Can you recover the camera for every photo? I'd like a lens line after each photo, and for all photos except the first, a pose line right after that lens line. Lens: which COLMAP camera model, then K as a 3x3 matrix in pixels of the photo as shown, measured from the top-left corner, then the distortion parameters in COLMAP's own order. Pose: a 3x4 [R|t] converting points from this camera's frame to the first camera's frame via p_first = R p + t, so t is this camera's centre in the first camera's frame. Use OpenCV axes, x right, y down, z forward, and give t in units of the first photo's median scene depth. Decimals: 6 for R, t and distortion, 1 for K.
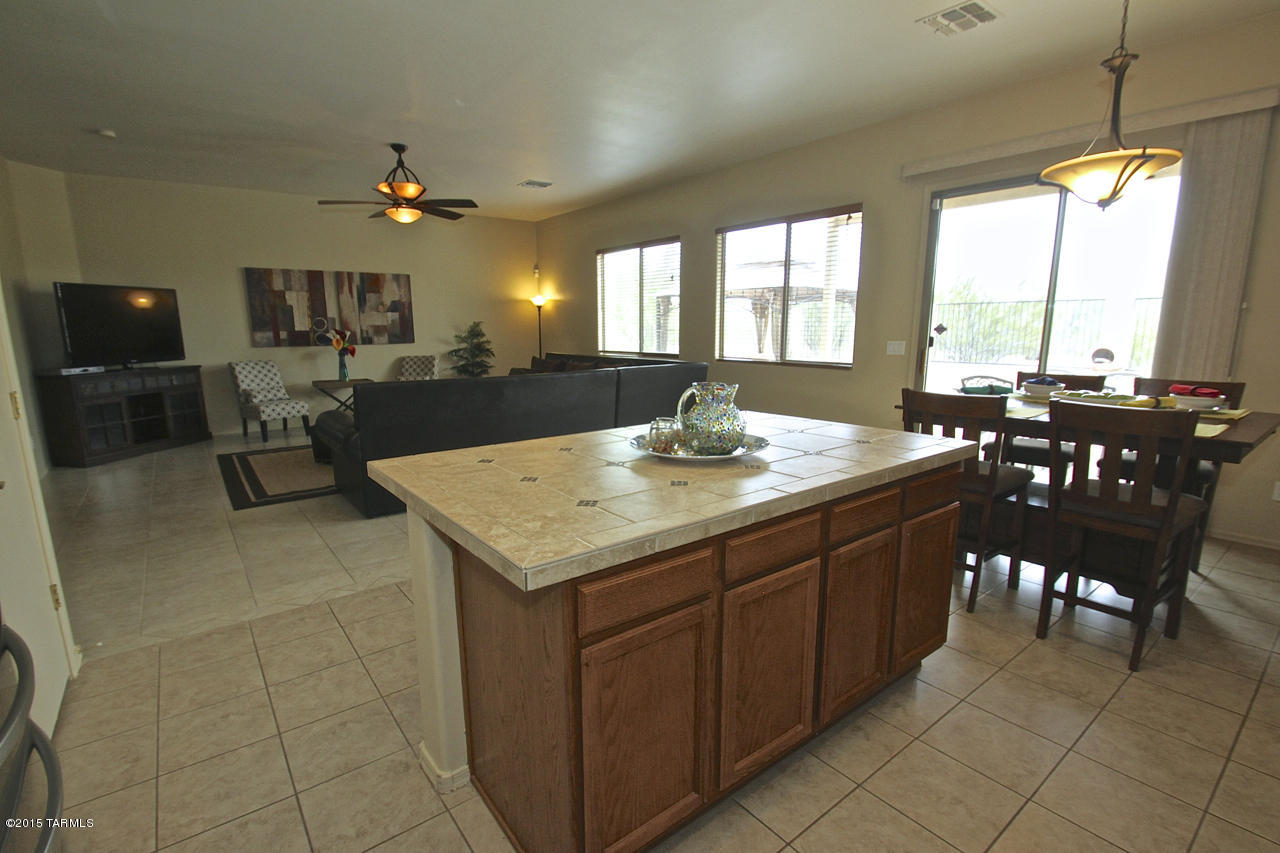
lens RADIAL K [[594.5, 0, 628.9], [0, 594.5, 443.5], [0, 0, 1]] dist [0.011672, -0.016902]
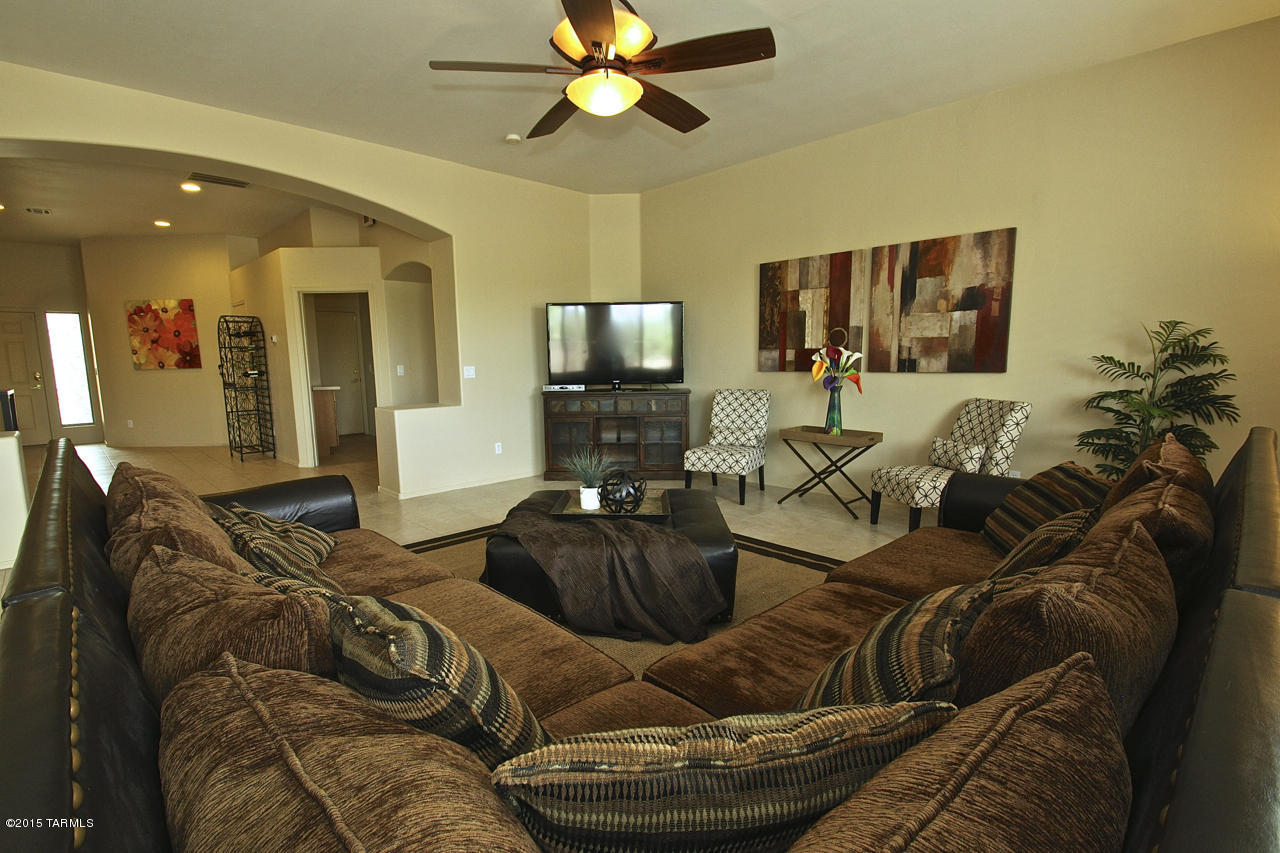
lens RADIAL K [[594.5, 0, 628.9], [0, 594.5, 443.5], [0, 0, 1]] dist [0.011672, -0.016902]
pose [[0.121104, 0.148924, -0.981405, 0.088498], [-0.181565, 0.975326, 0.125596, -0.135629], [0.975893, 0.162978, 0.145155, 0.739079]]
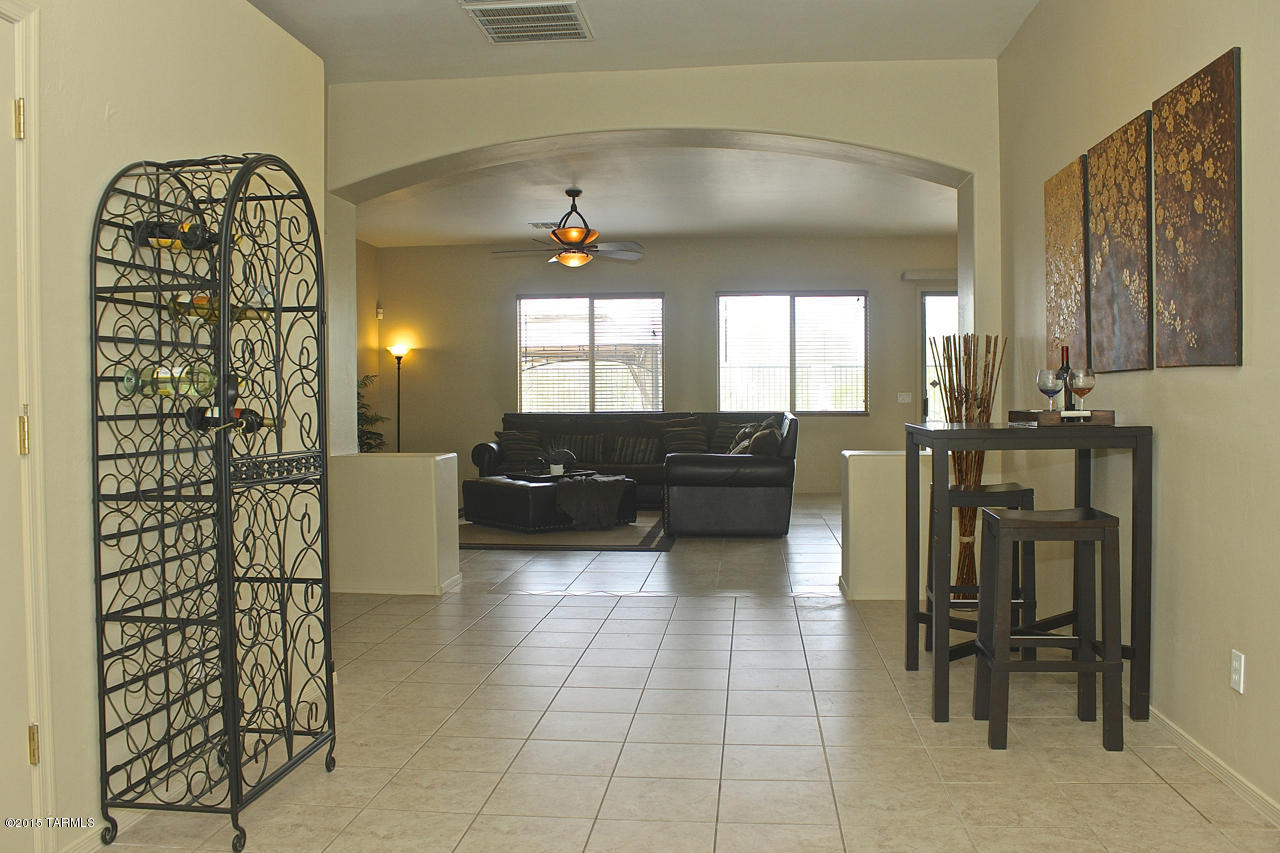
lens RADIAL K [[1055.5, 0, 640.0], [0, 1055.5, 426.5], [0, 0, 1]] dist [-0.126640, 0.000918]
pose [[0.682478, -0.017150, 0.730705, -1.125213], [0.144030, 0.983278, -0.111446, 0.053784], [-0.716575, 0.181303, 0.673536, -0.101440]]
